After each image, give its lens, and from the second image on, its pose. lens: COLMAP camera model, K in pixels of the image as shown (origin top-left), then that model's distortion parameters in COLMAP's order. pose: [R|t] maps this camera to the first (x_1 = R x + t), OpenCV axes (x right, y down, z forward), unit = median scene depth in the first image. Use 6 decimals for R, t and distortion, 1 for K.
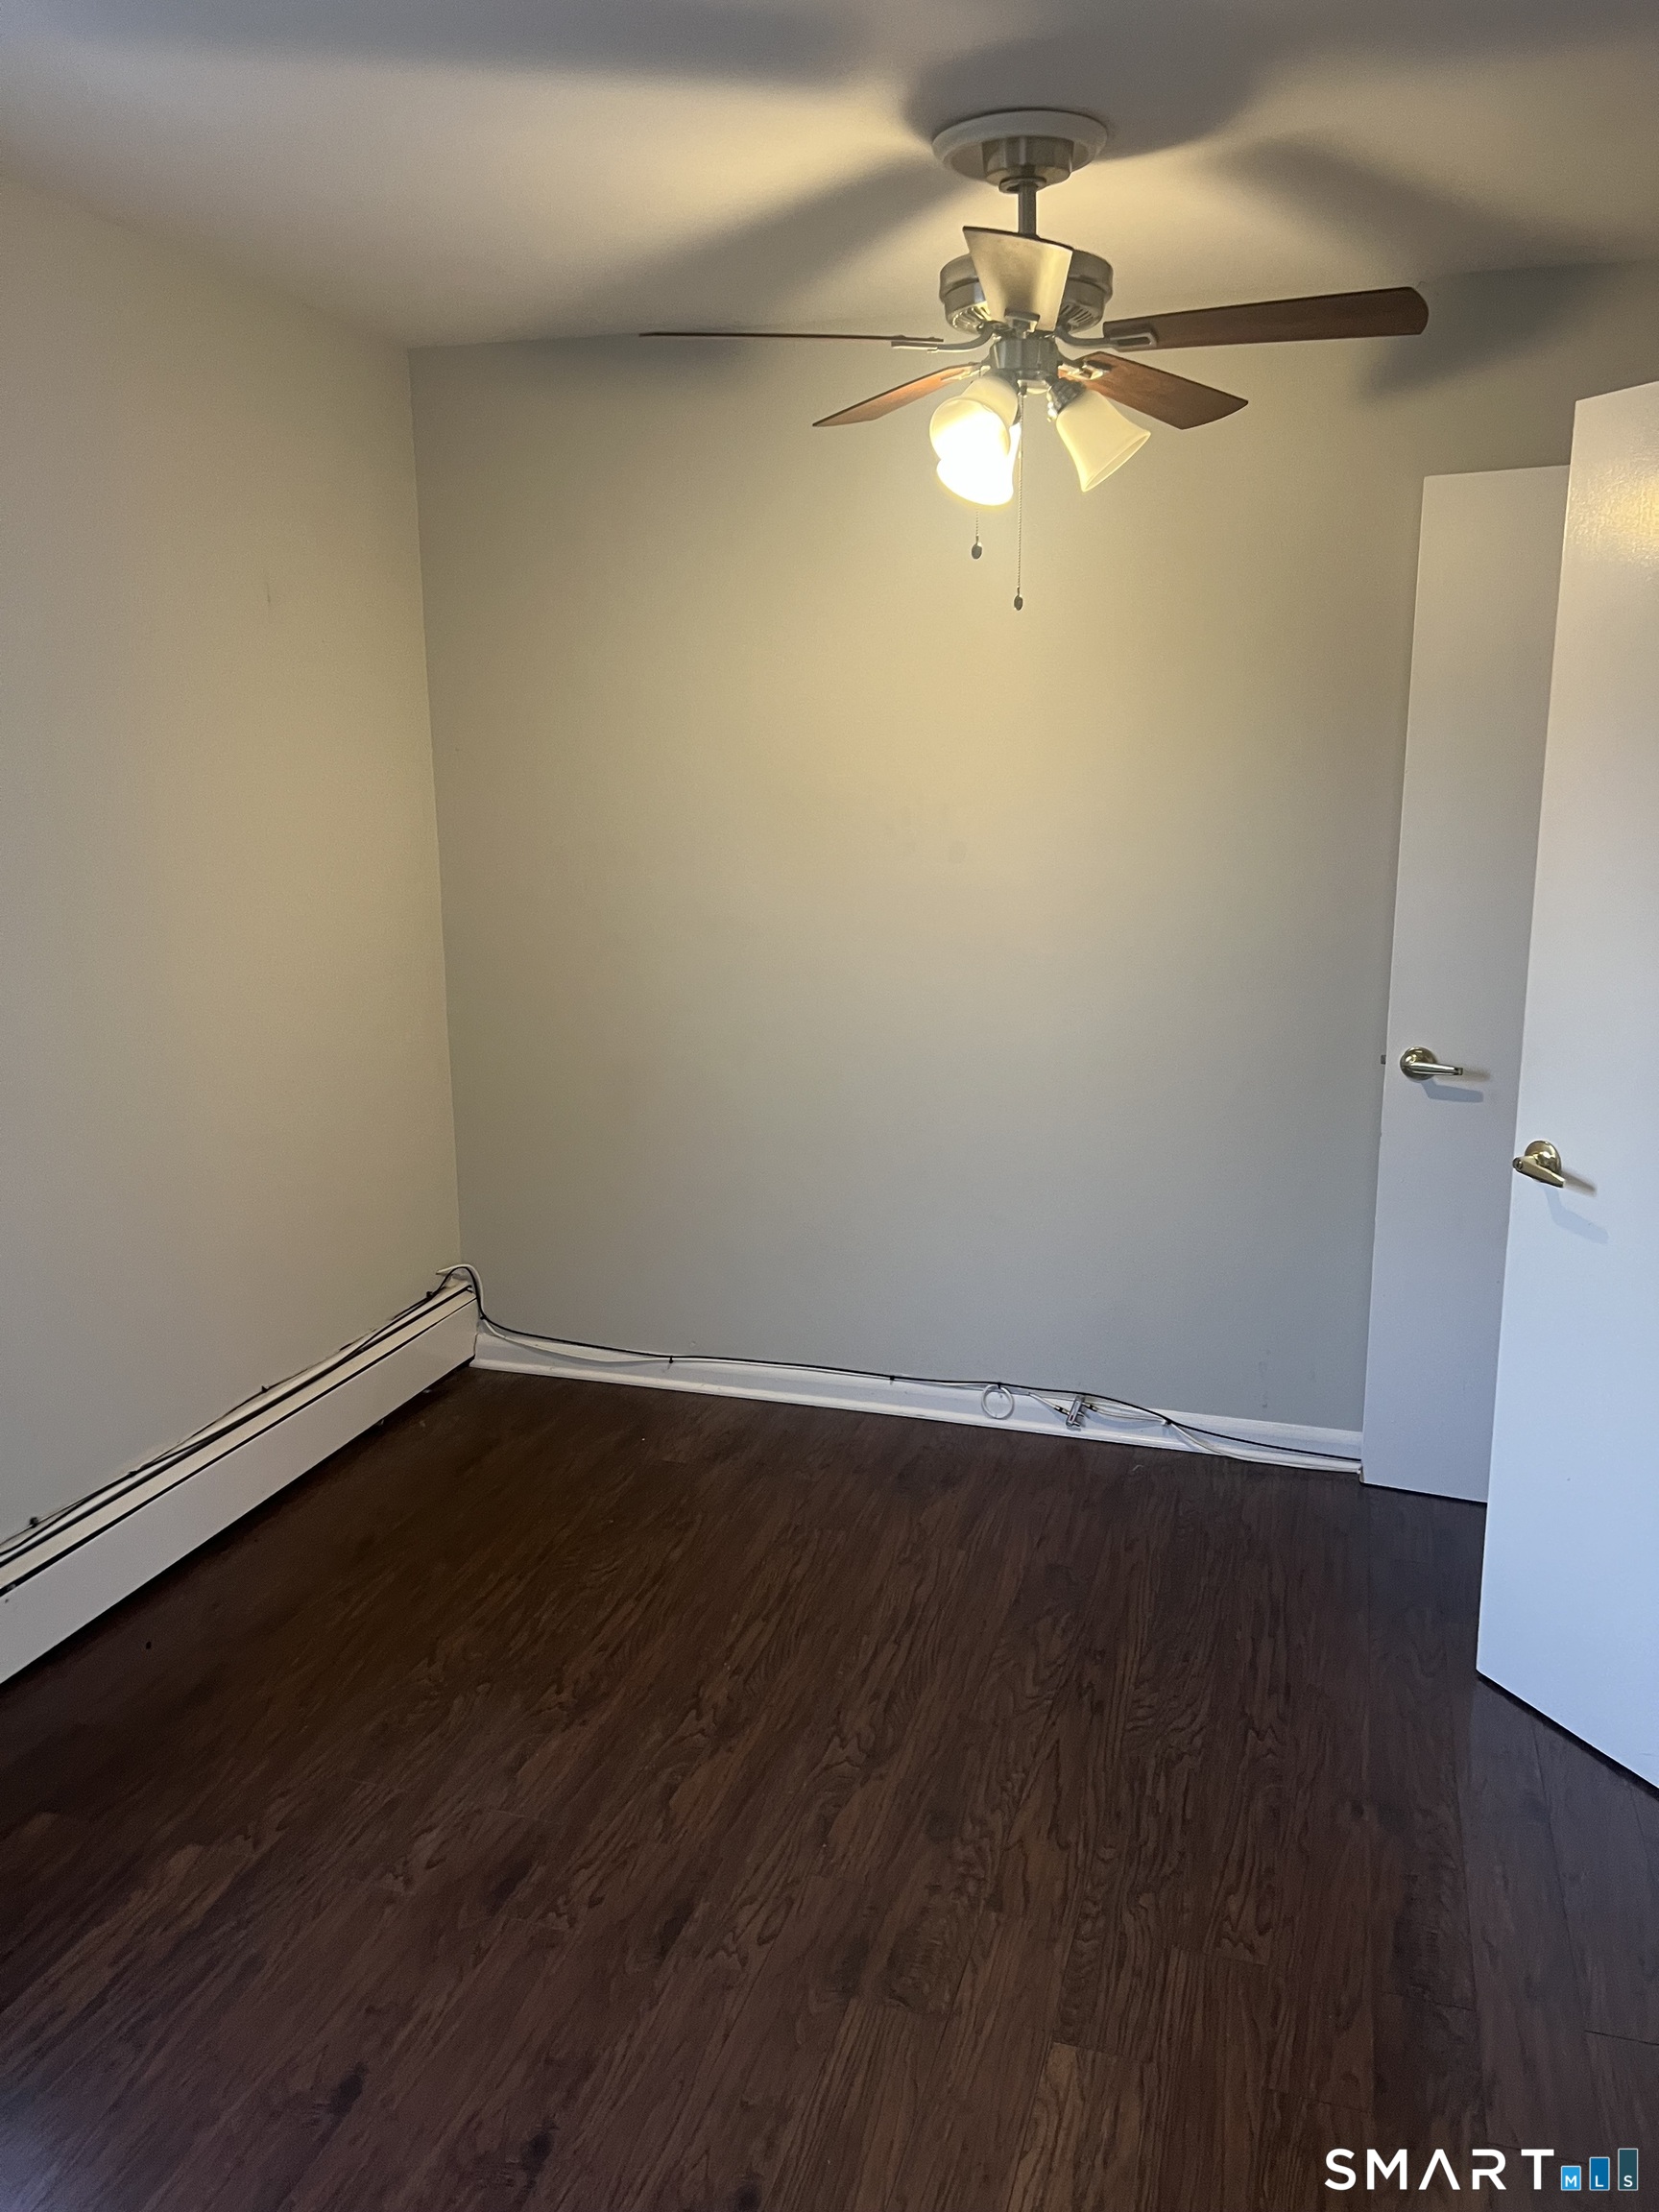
lens RADIAL K [[1654.3, 0, 829.5], [0, 1654.3, 1106.0], [0, 0, 1]] dist [0.040263, -0.000832]
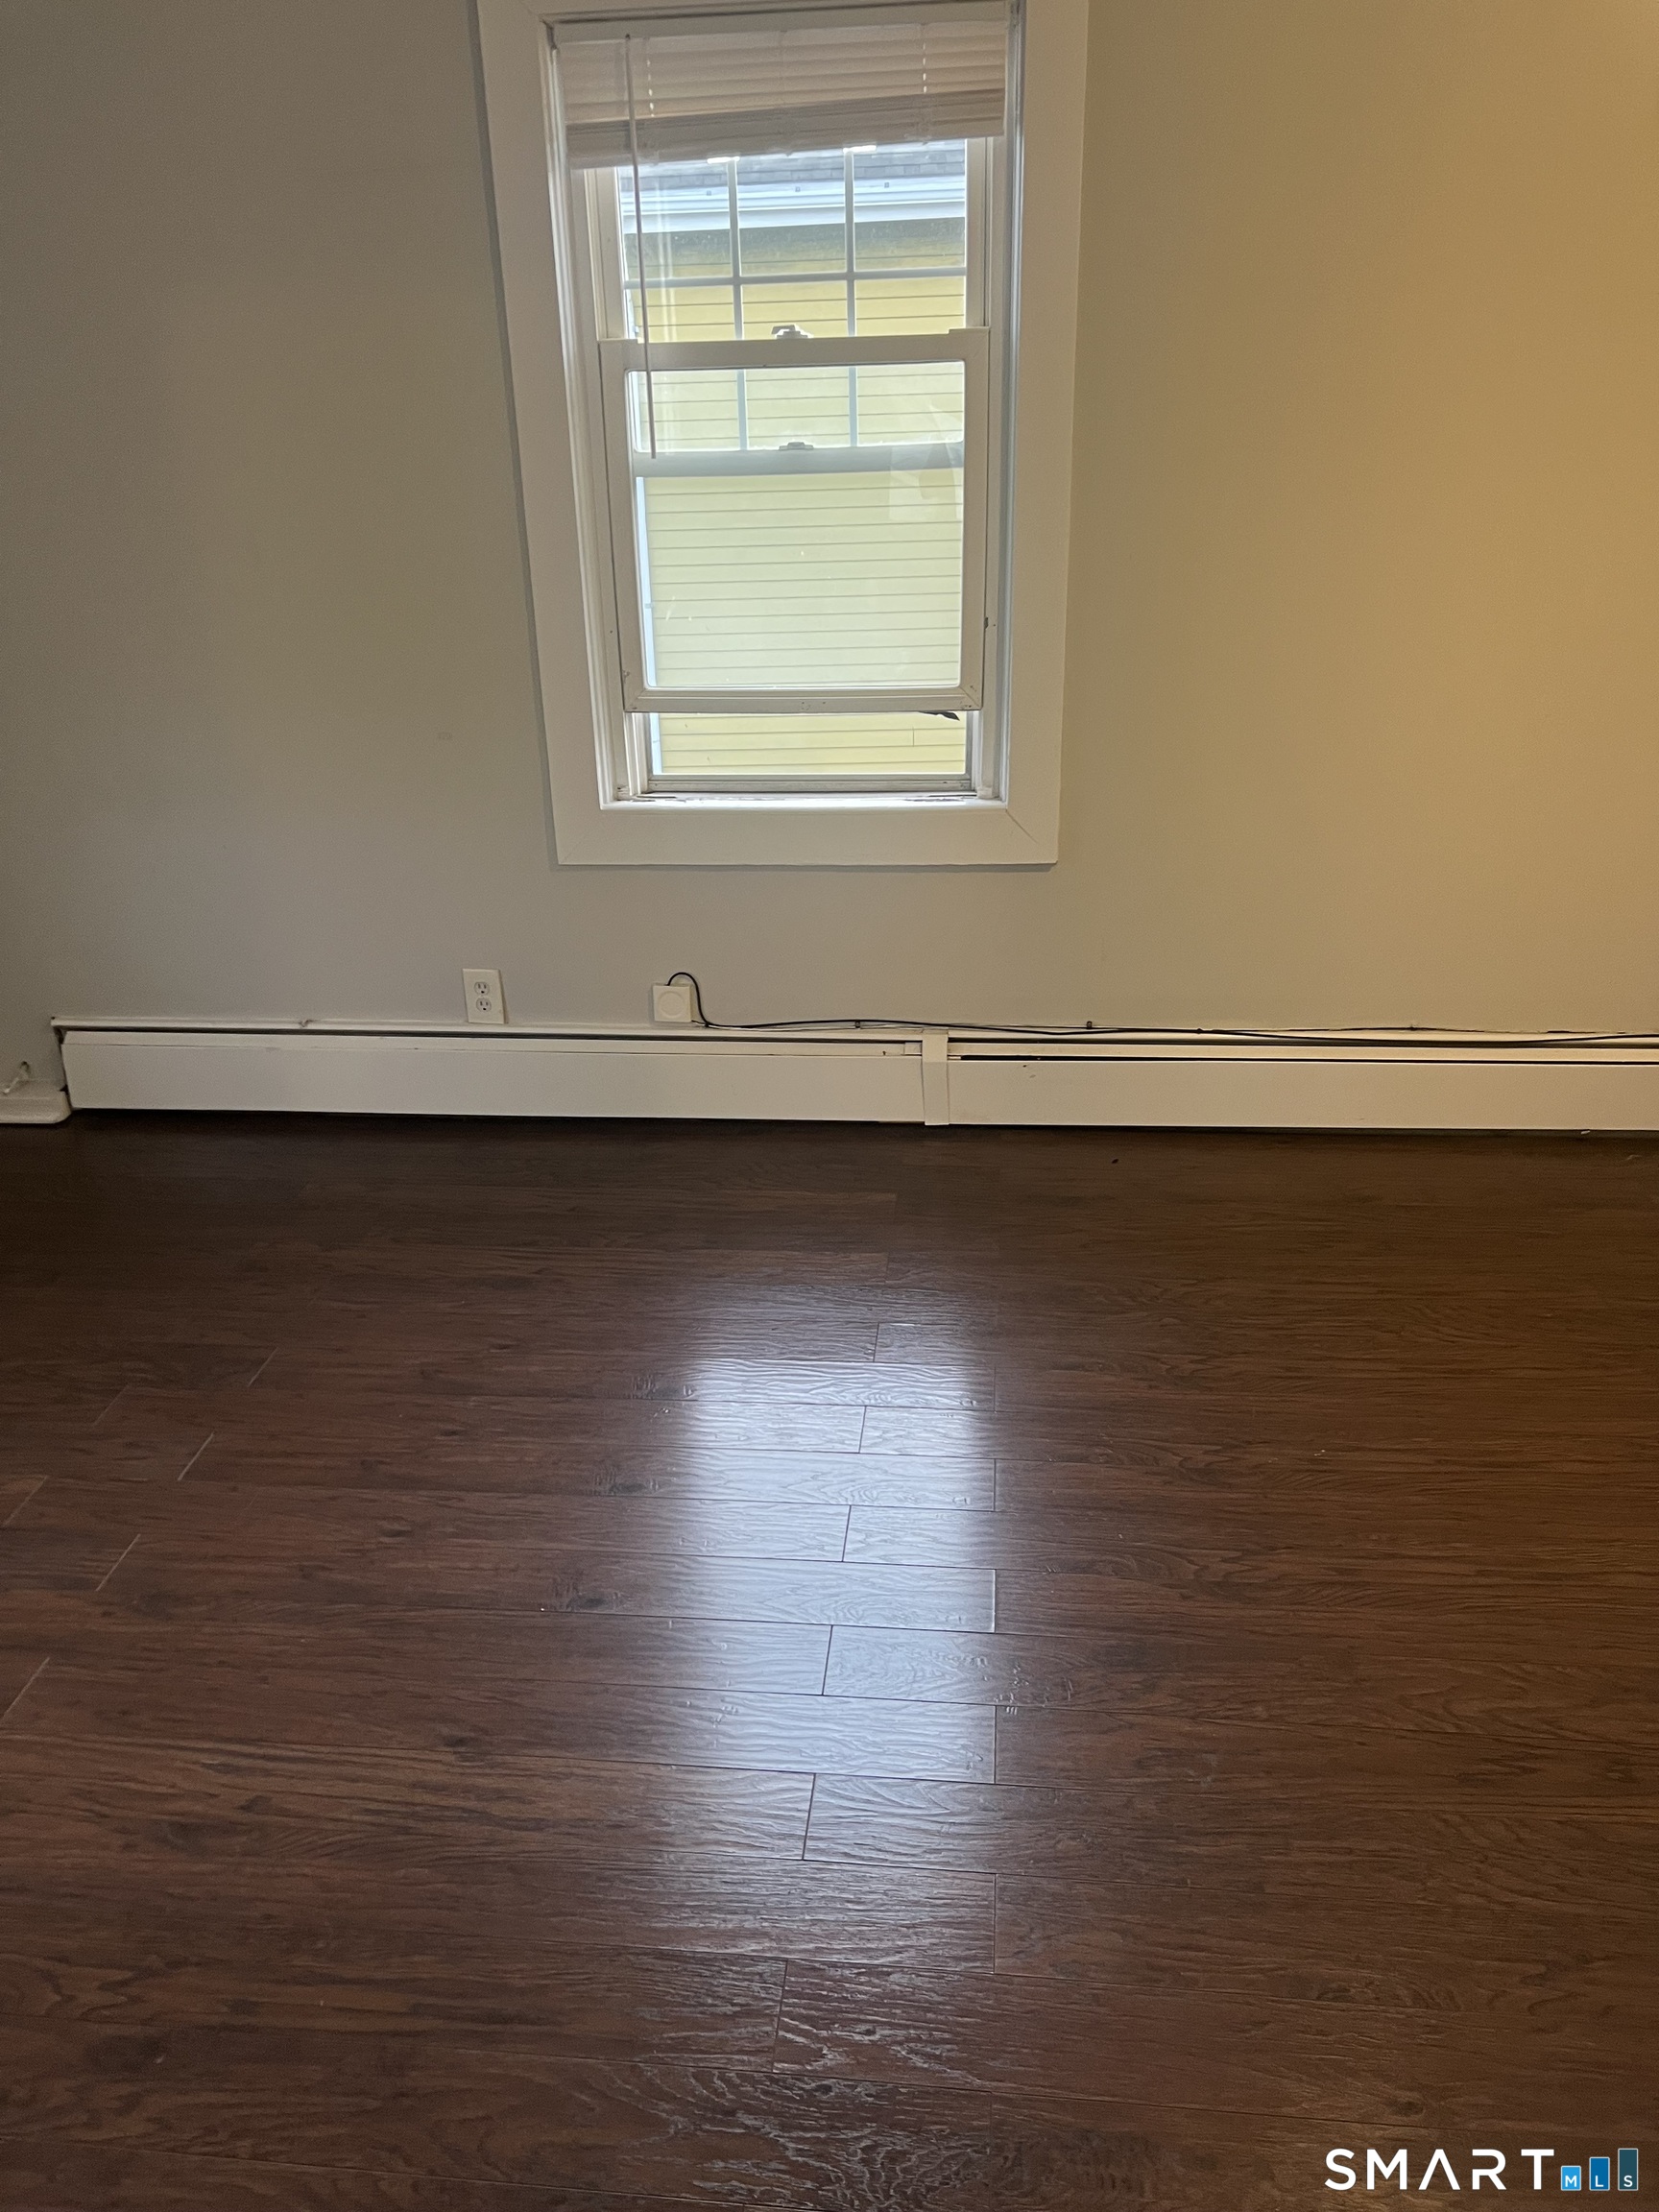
lens RADIAL K [[1654.3, 0, 829.5], [0, 1654.3, 1106.0], [0, 0, 1]] dist [0.040263, -0.000832]
pose [[0.183900, 0.383945, -0.904858, 0.620950], [-0.162794, 0.919741, 0.357174, -0.101719], [0.969370, 0.081622, 0.231644, 0.543519]]
